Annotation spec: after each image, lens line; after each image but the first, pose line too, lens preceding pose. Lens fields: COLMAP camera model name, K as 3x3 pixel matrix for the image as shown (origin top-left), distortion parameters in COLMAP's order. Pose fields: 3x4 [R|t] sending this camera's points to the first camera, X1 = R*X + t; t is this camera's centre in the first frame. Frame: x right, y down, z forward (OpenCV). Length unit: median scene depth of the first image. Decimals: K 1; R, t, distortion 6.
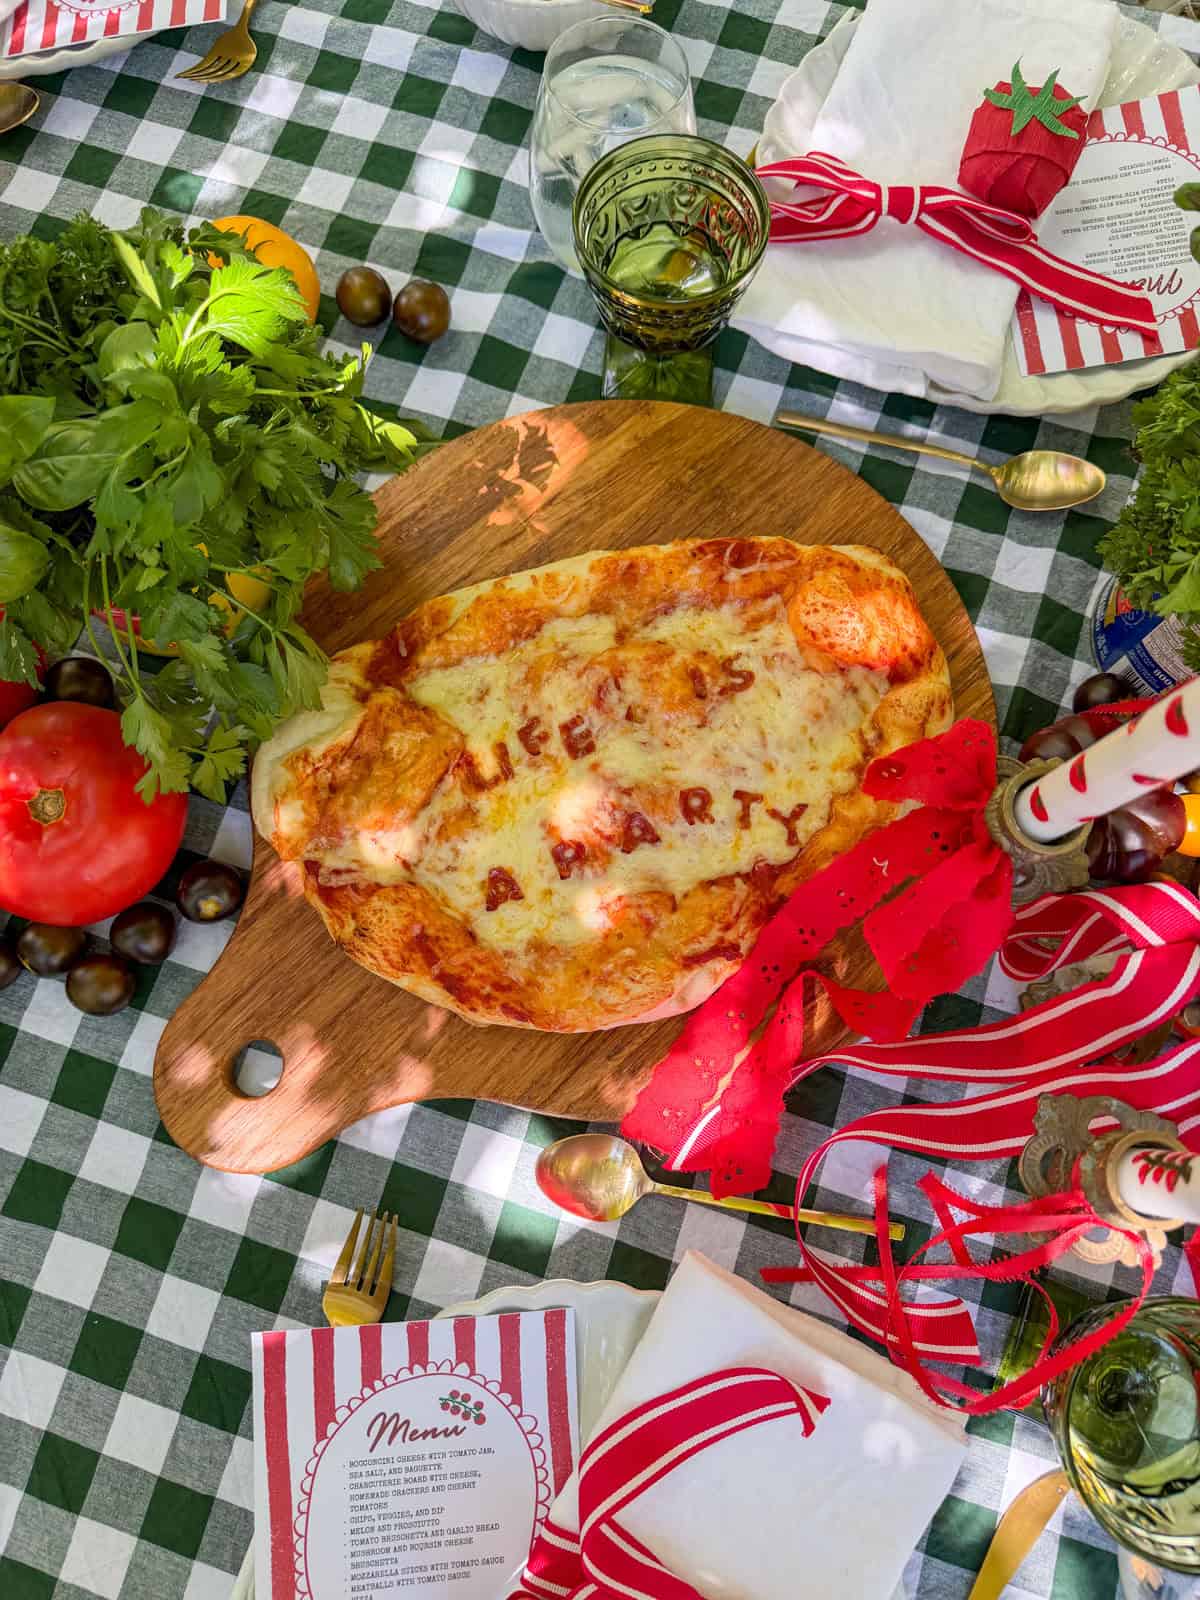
lens RADIAL K [[1683.7, 0, 496.0], [0, 1683.7, 1065.5], [0, 0, 1]] dist [0.082072, -0.165974]
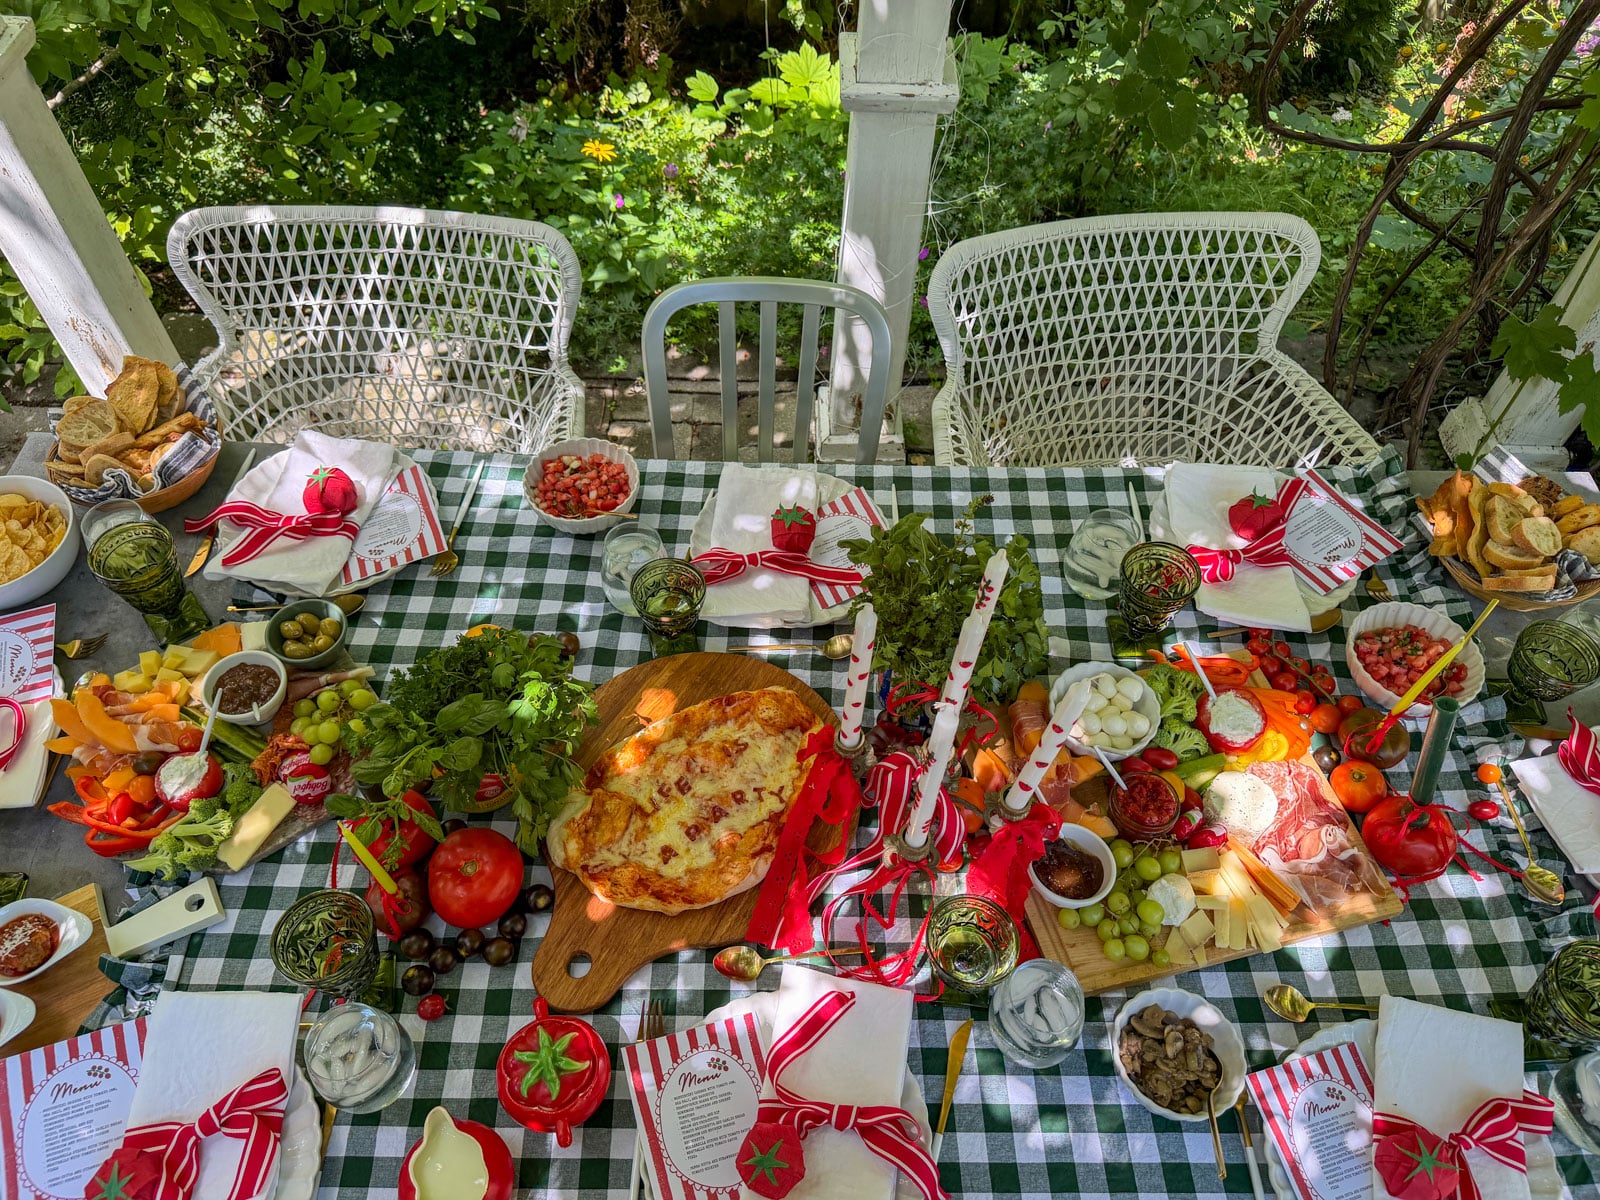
lens RADIAL K [[2592.4, 0, 800.0], [0, 2592.4, 600.0], [0, 0, 1]] dist [0.119966, 0.055448]
pose [[0.957572, -0.222588, 0.183056, -0.397070], [0.278811, 0.876262, -0.392975, 1.037606], [-0.072934, 0.427340, 0.901145, -2.362662]]
